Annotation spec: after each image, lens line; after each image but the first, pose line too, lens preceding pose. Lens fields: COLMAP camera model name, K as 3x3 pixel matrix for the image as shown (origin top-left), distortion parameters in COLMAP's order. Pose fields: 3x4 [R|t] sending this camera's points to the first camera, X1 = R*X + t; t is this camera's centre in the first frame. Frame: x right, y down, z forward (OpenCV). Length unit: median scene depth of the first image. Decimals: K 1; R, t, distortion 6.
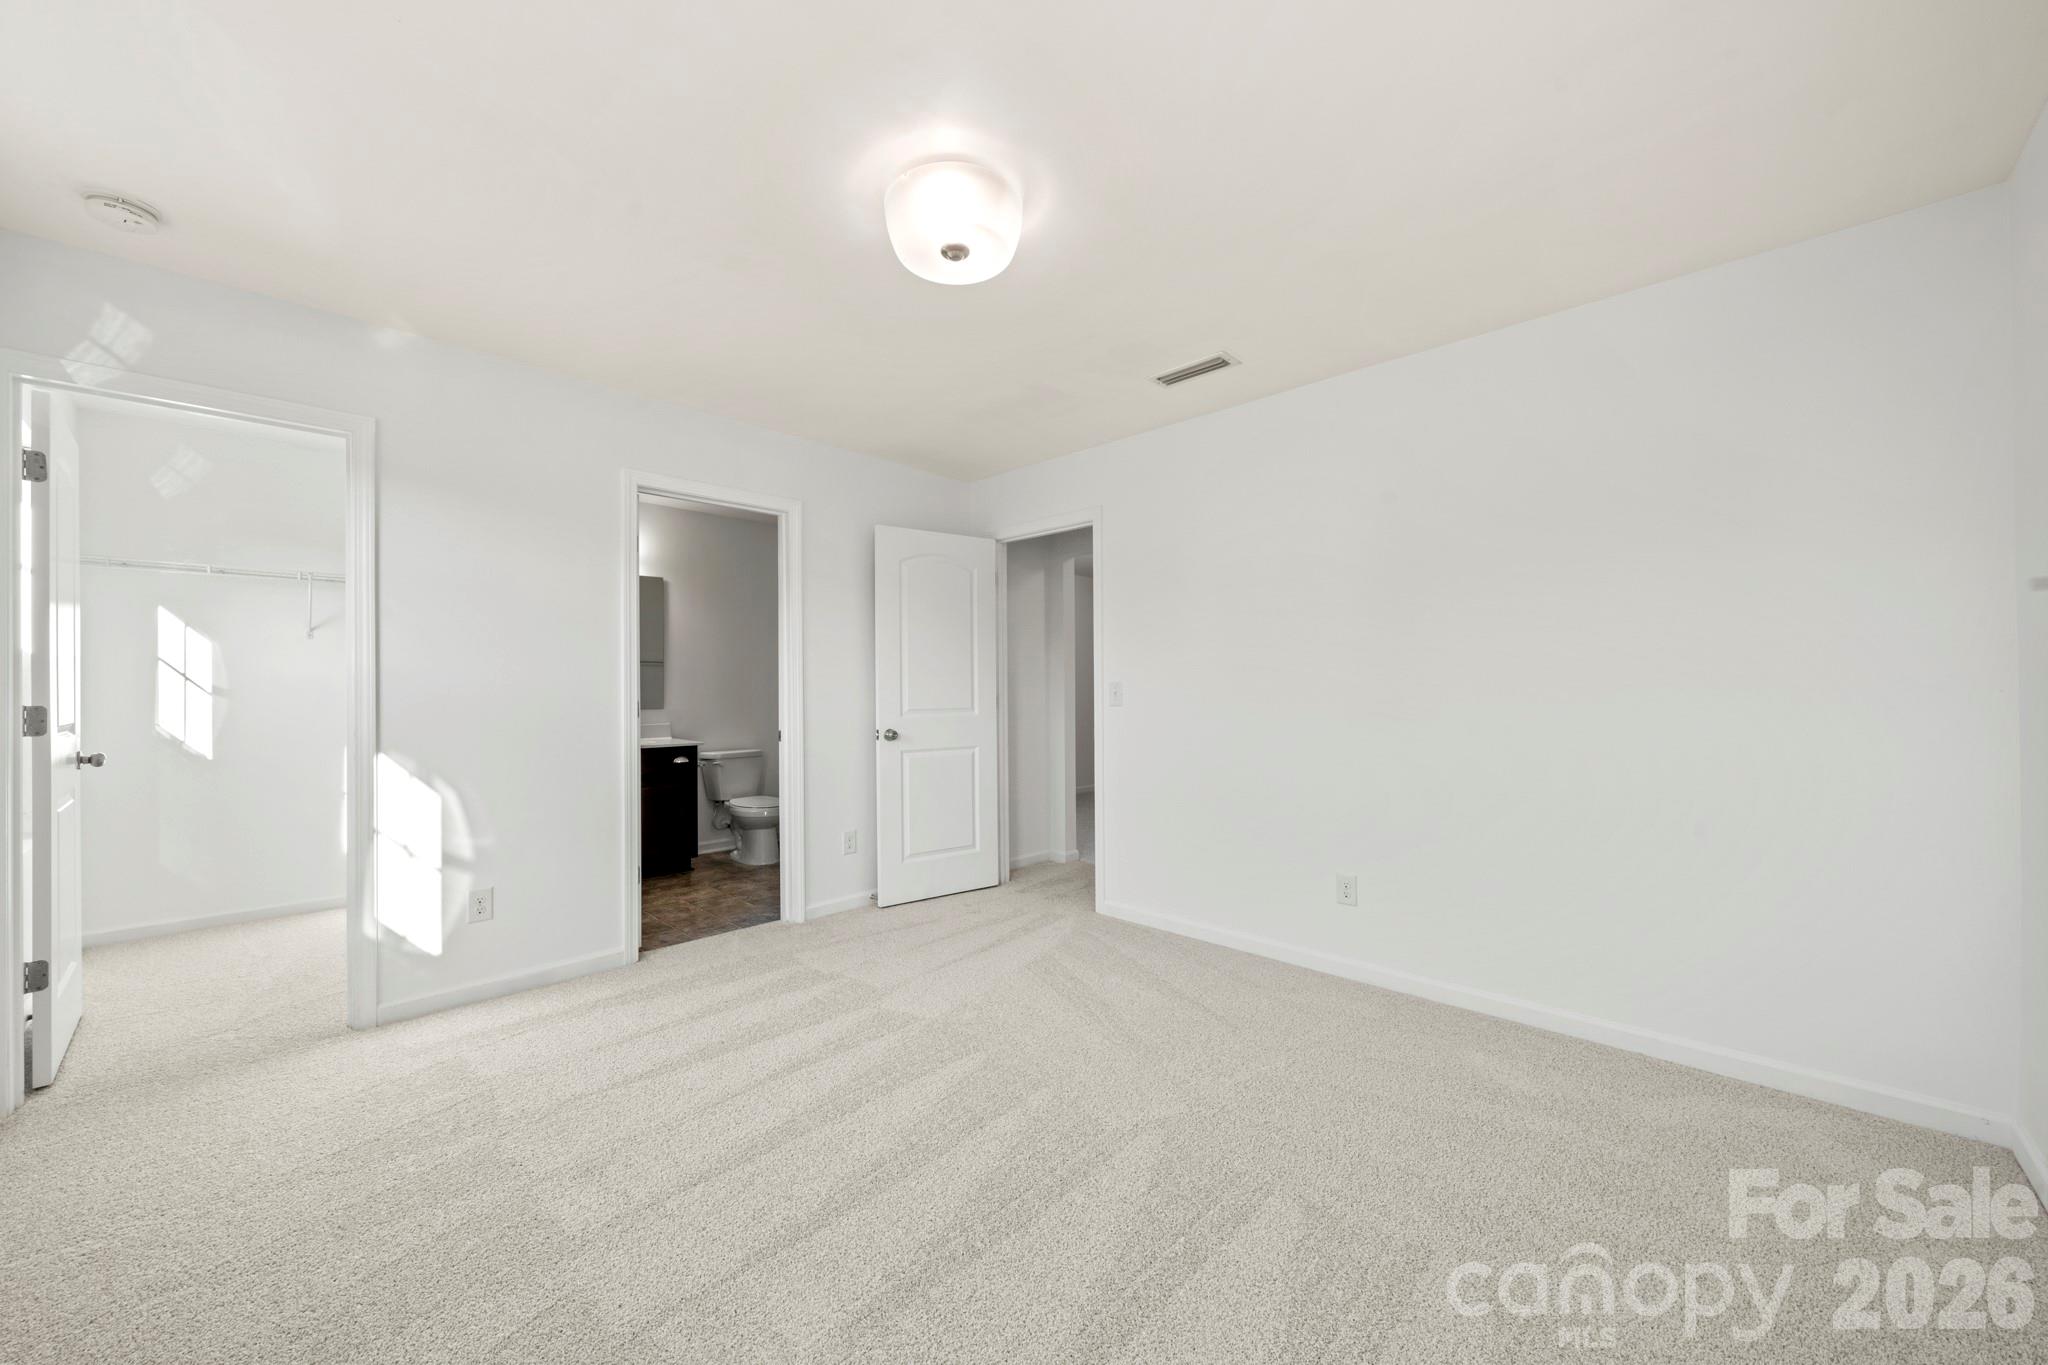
lens RADIAL K [[733.0, 0, 1039.1], [0, 733.0, 681.6], [0, 0, 1]] dist [-0.002885, -0.000260]
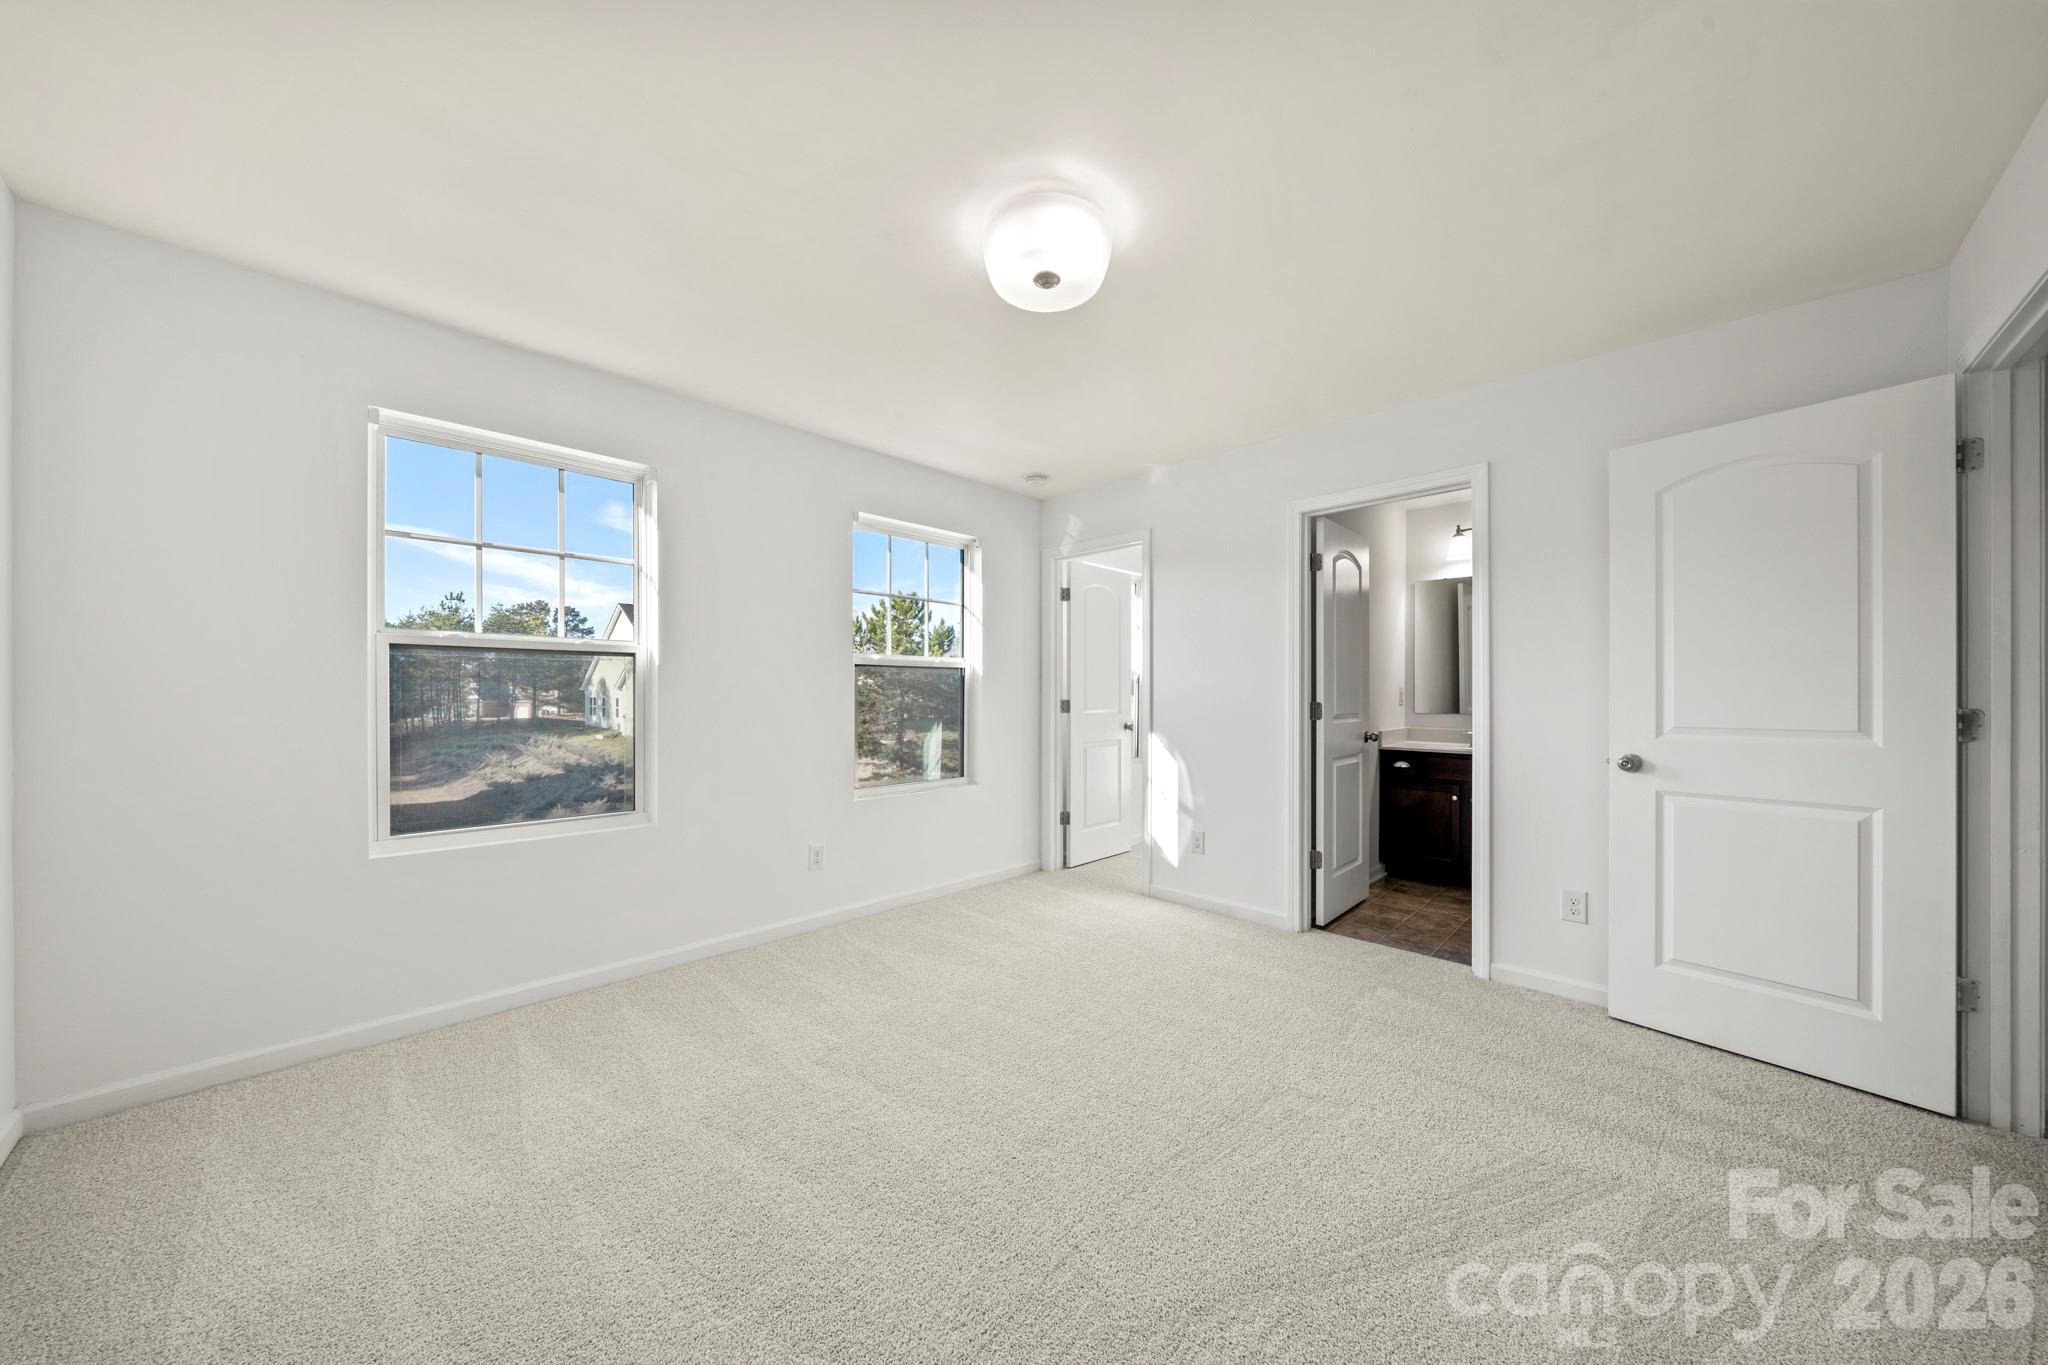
lens RADIAL K [[711.1, 0, 1024.0], [0, 711.1, 682.5], [0, 0, 1]] dist [-0.007360, -0.000024]
pose [[-0.006124, -0.010701, -0.999924, 0.647197], [0.012732, 0.999861, -0.010778, 0.000501], [0.999900, -0.012797, -0.005987, 0.679702]]
